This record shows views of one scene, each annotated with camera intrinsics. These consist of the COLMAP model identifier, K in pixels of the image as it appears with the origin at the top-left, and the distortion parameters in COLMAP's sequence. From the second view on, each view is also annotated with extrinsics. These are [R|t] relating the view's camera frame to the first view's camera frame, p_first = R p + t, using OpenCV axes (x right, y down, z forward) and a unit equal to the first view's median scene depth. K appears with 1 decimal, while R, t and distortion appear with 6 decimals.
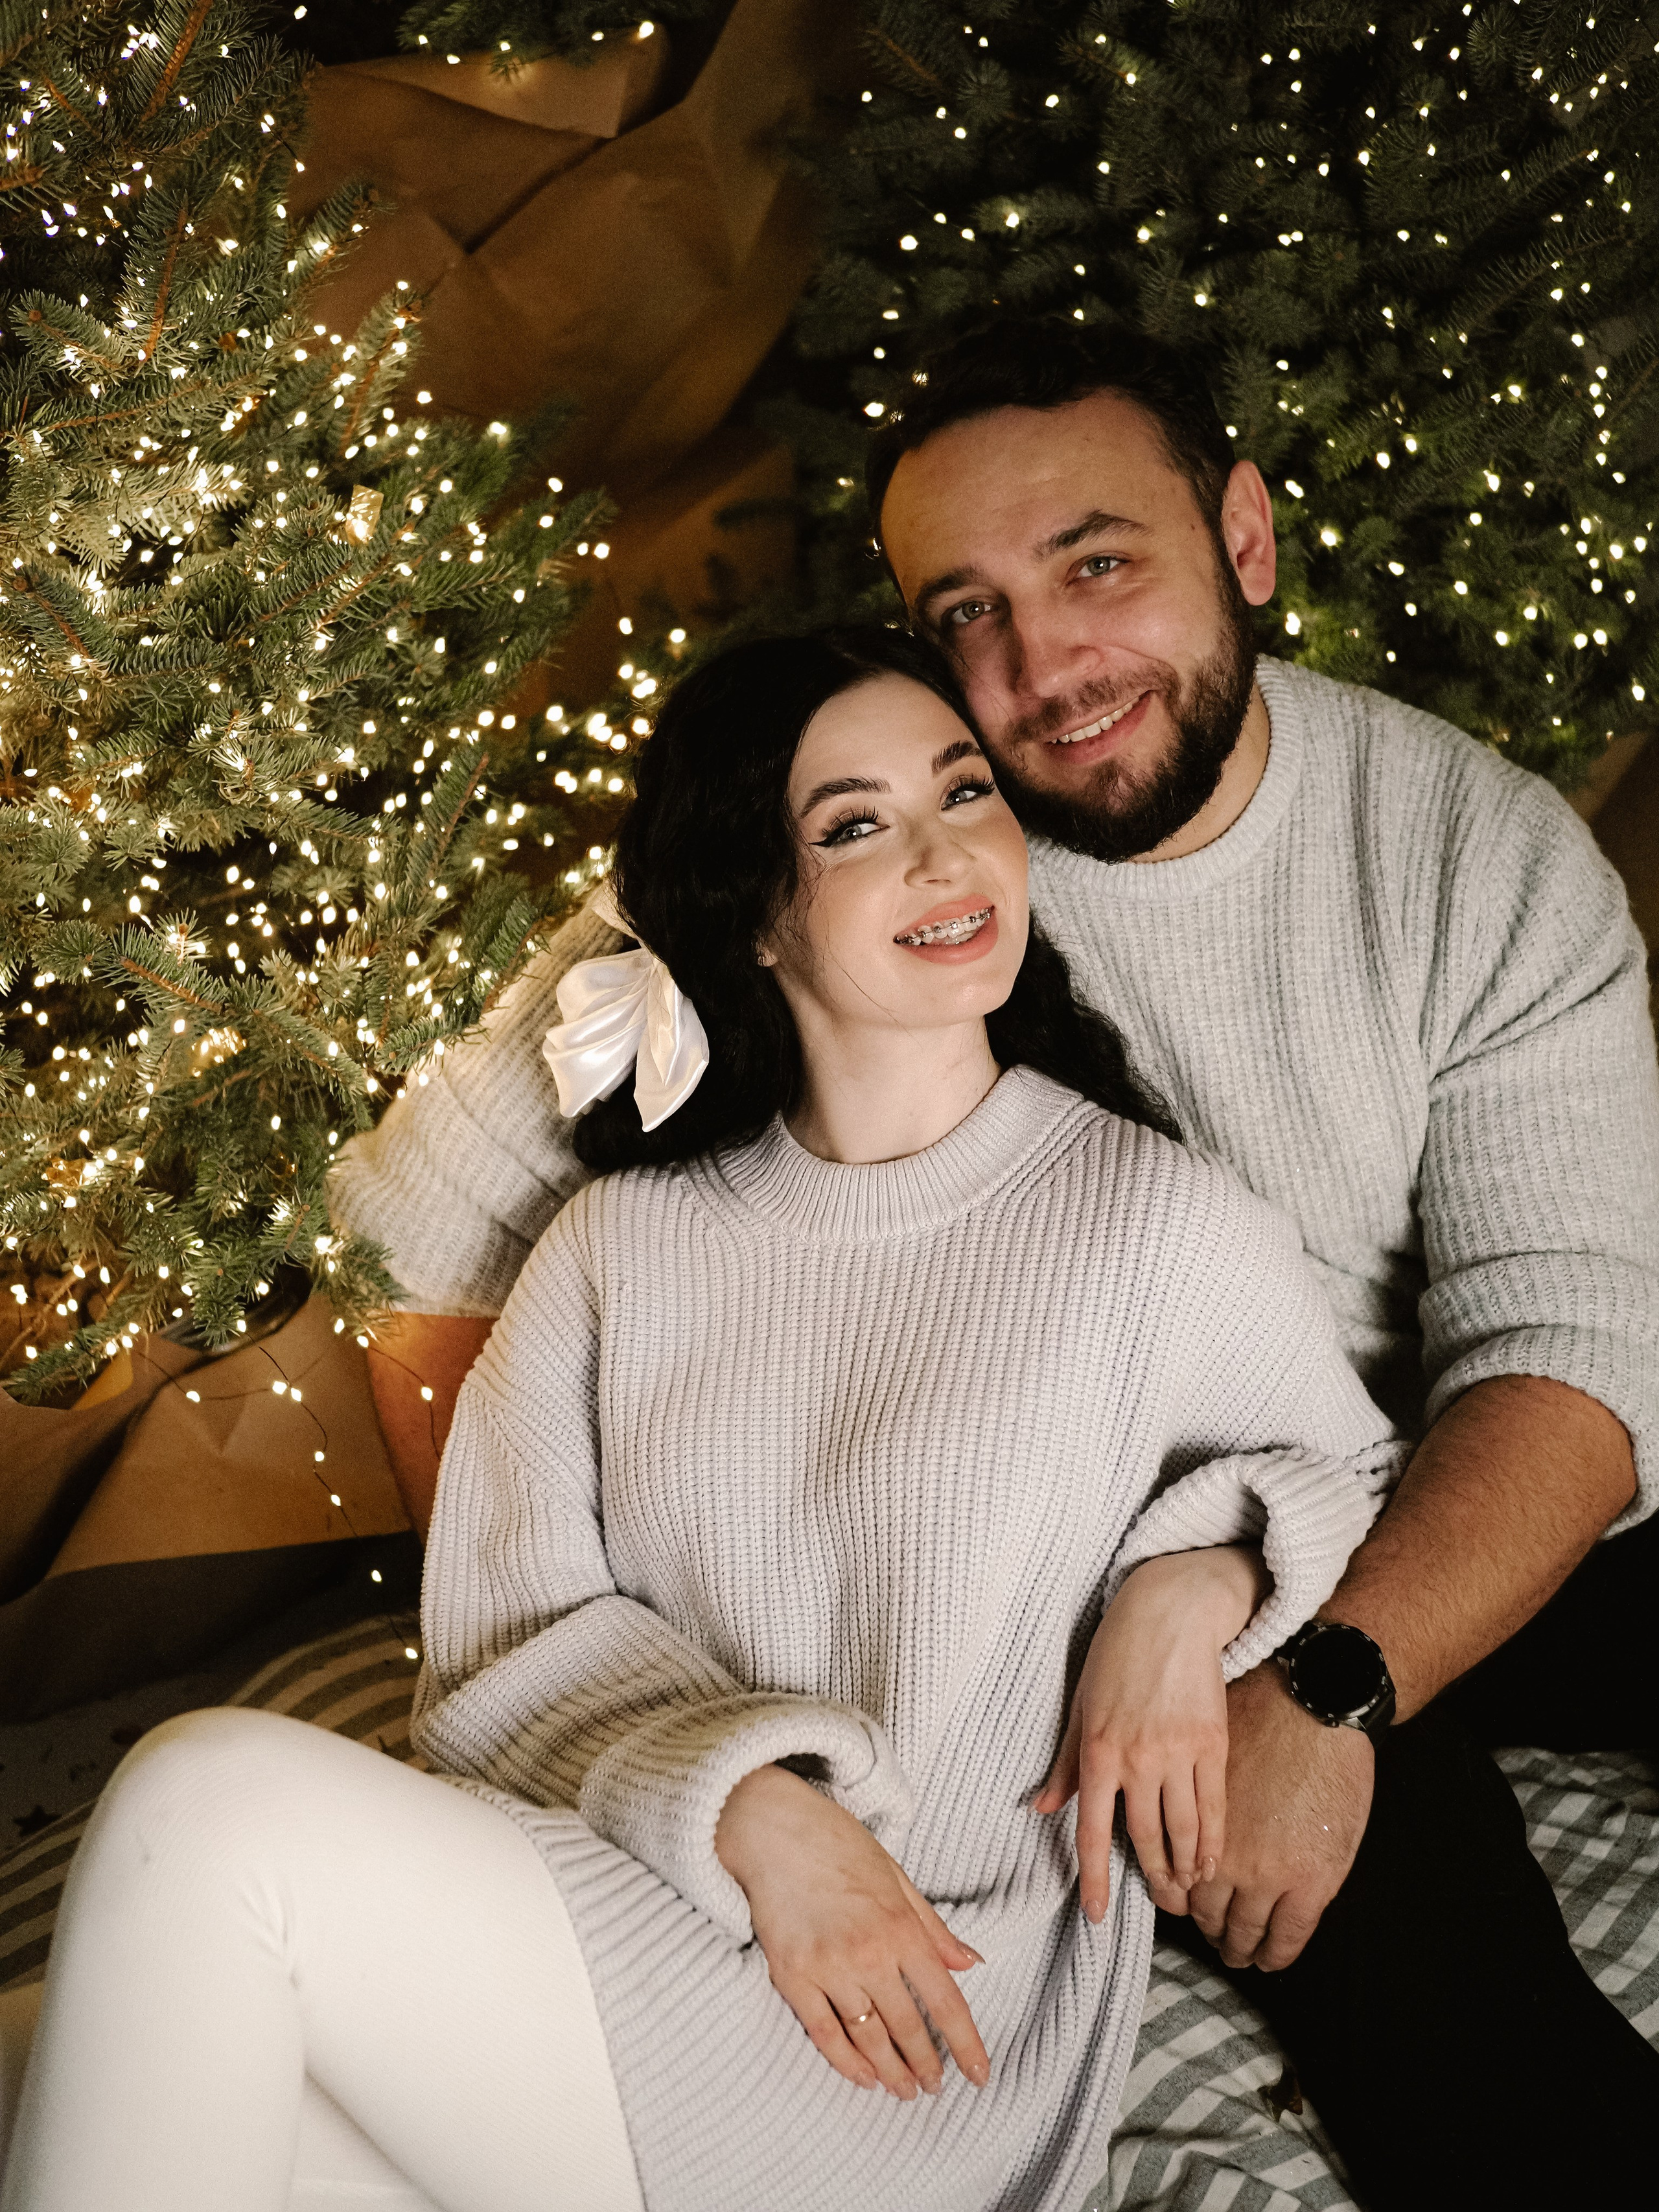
lens RADIAL K [[3222.4, 0, 815.0], [0, 3222.4, 1034.6], [0, 0, 1]] dist [0.029880, 0.000000]
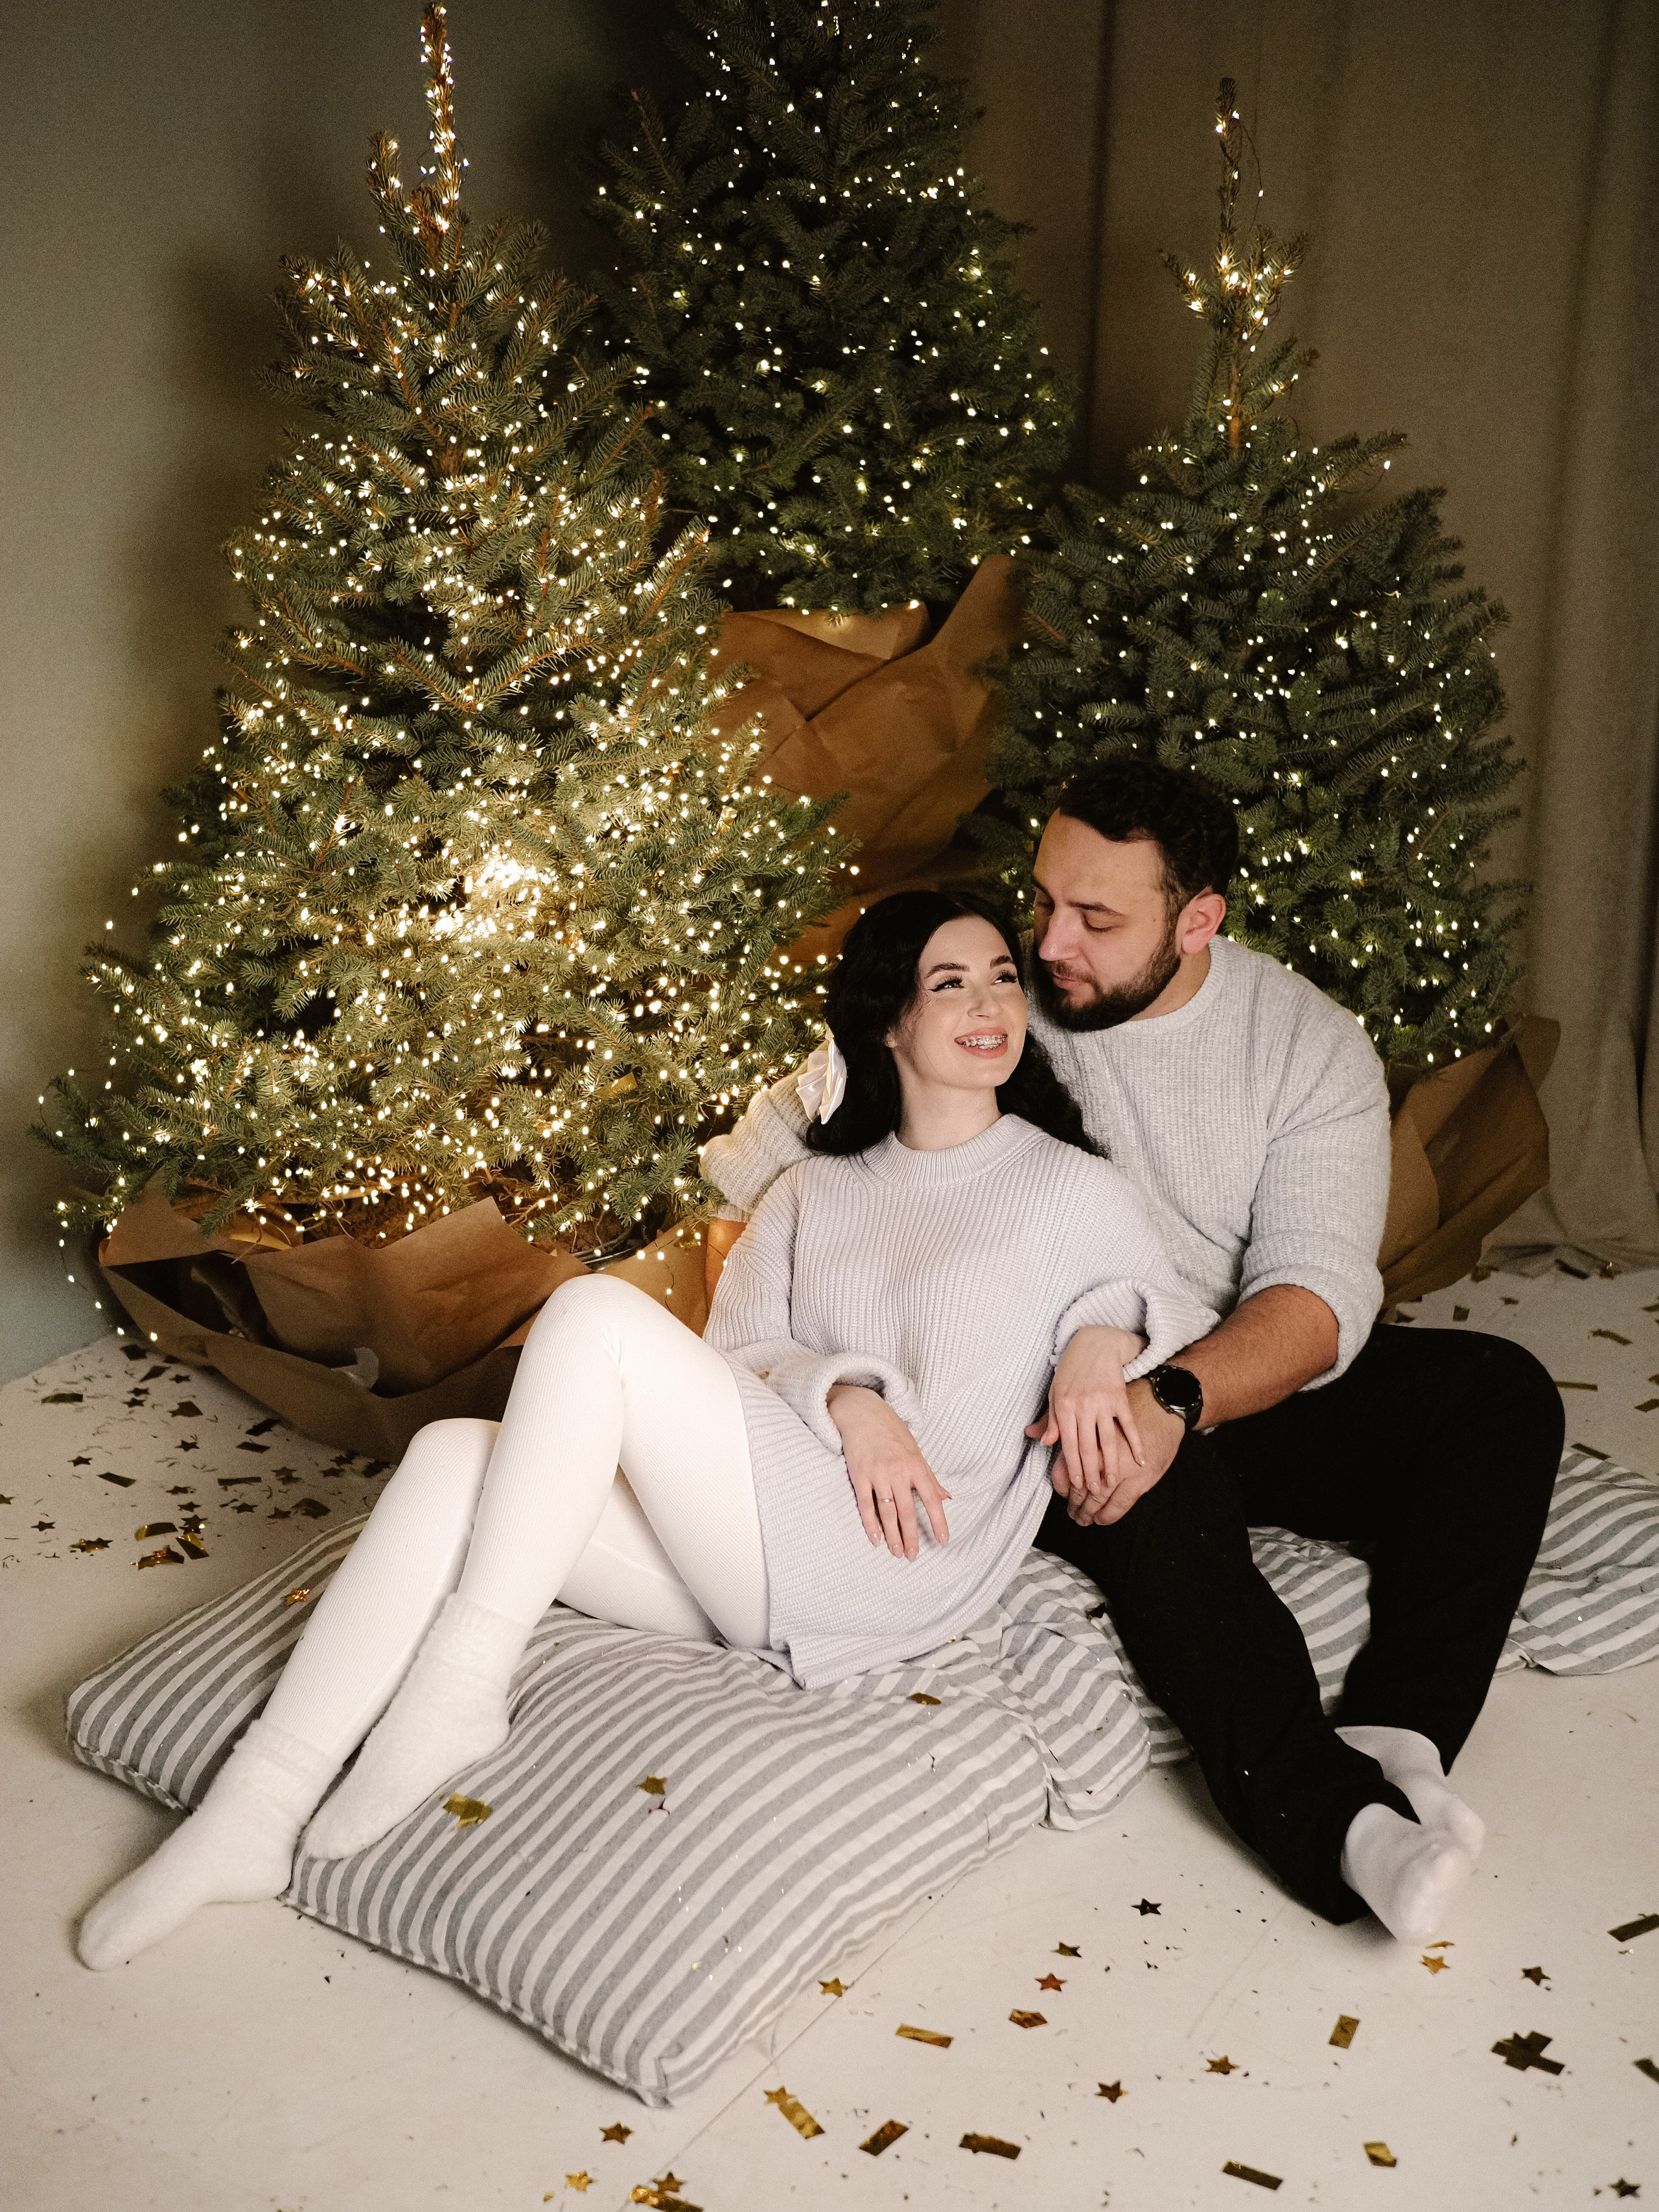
lens RADIAL K [[3222.4, 0, 779.2], [0, 3222.4, 1181.3], [0, 0, 1]] dist [0.029880, 0.000000]
pose [[0.986504, 0.087922, -0.138129, 0.187329], [-0.106765, 0.985004, -0.135532, 0.324301], [0.124142, 0.148450, 0.981097, -0.917413]]
